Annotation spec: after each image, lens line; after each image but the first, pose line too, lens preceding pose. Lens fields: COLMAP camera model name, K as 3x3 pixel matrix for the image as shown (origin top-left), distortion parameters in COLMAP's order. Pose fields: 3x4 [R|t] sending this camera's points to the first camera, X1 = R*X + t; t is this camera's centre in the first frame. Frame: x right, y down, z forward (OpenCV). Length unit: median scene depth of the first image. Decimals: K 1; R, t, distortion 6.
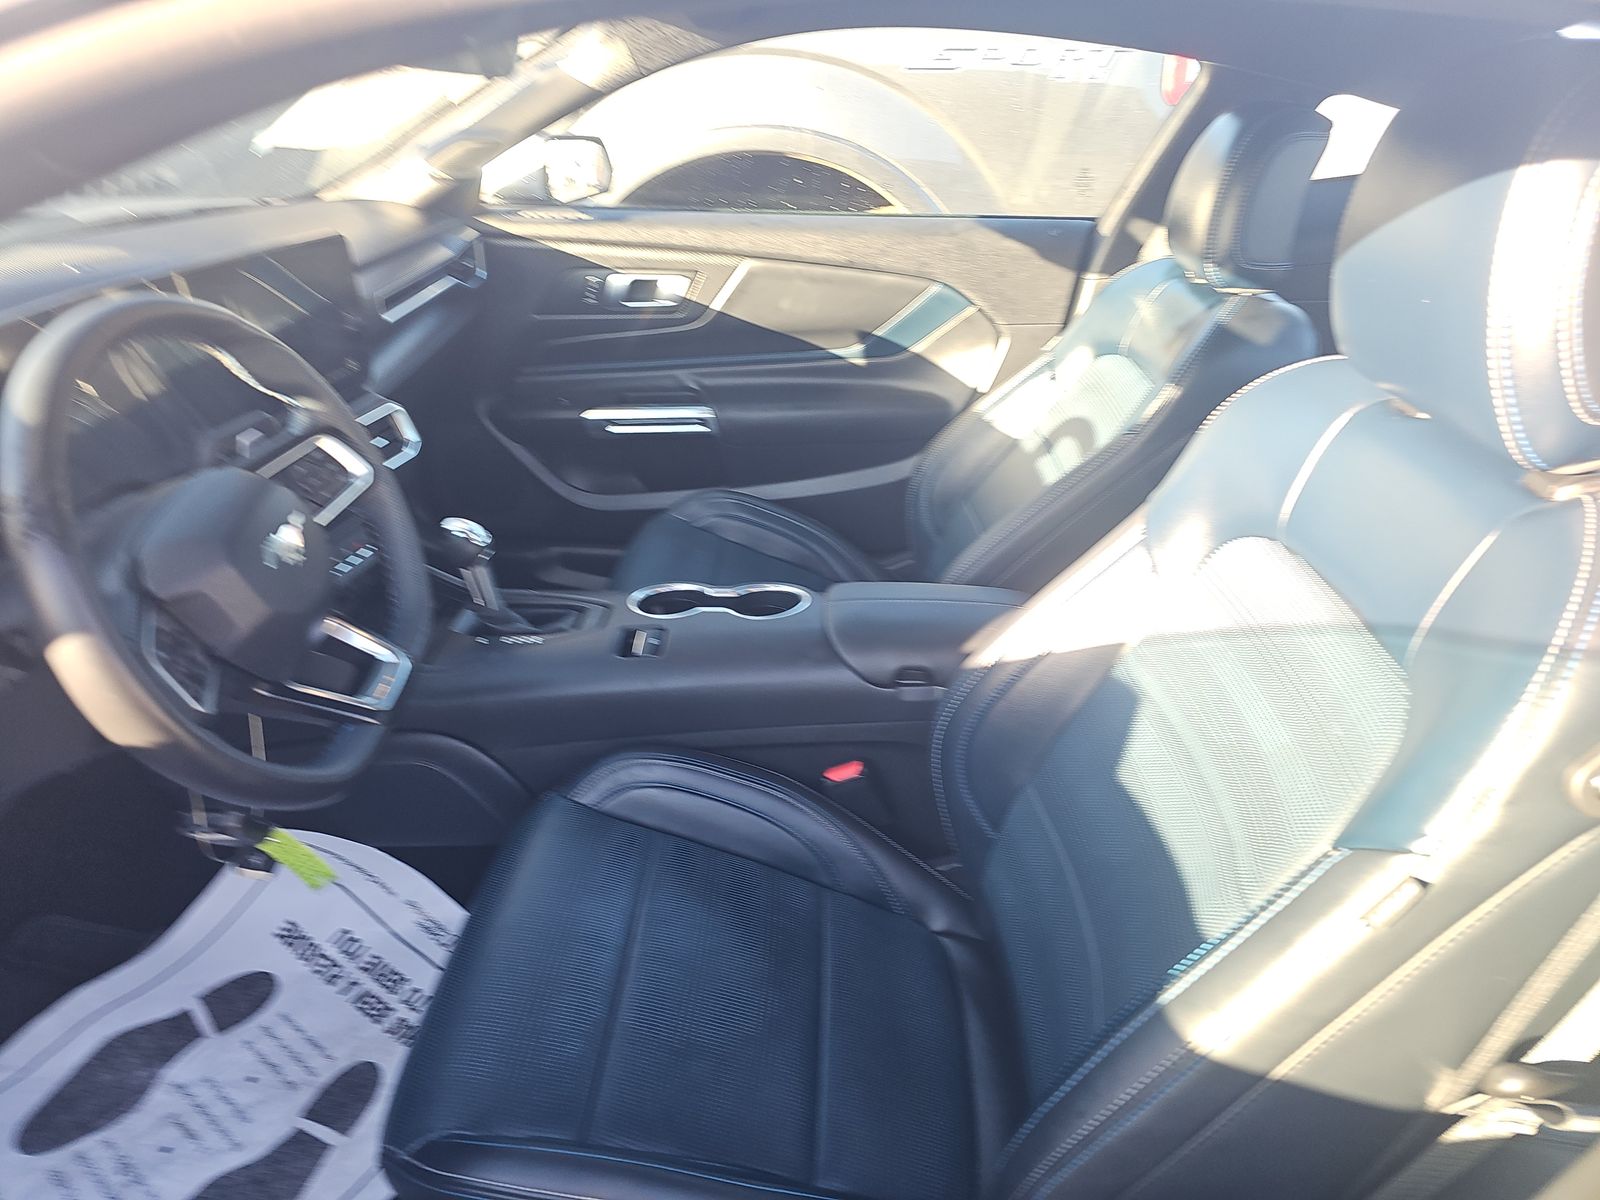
lens RADIAL K [[1070.7, 0, 796.4], [0, 1070.7, 575.1], [0, 0, 1]] dist [0.031613, -0.030375]
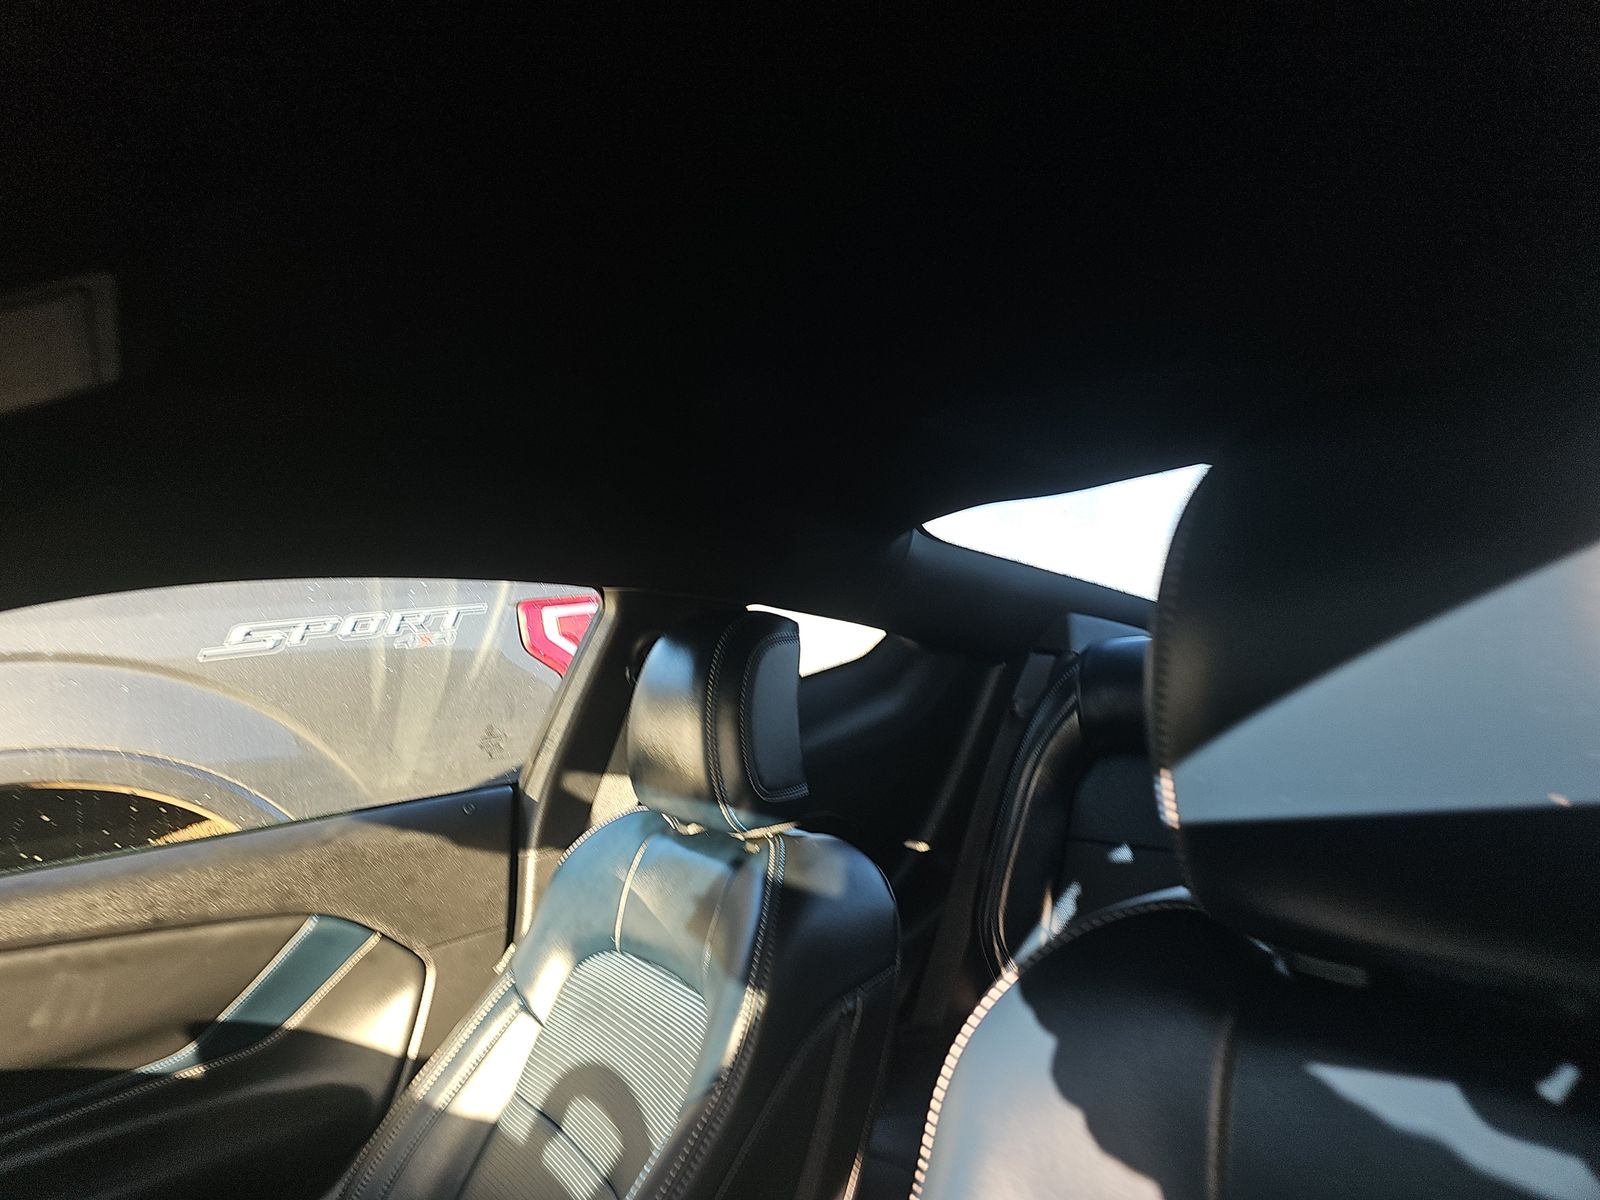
lens RADIAL K [[1070.7, 0, 796.4], [0, 1070.7, 575.1], [0, 0, 1]] dist [0.031613, -0.030375]
pose [[0.813431, -0.081718, 0.575892, 0.006684], [0.351523, 0.857886, -0.374783, -0.095533], [-0.463423, 0.507300, 0.726557, 0.259772]]
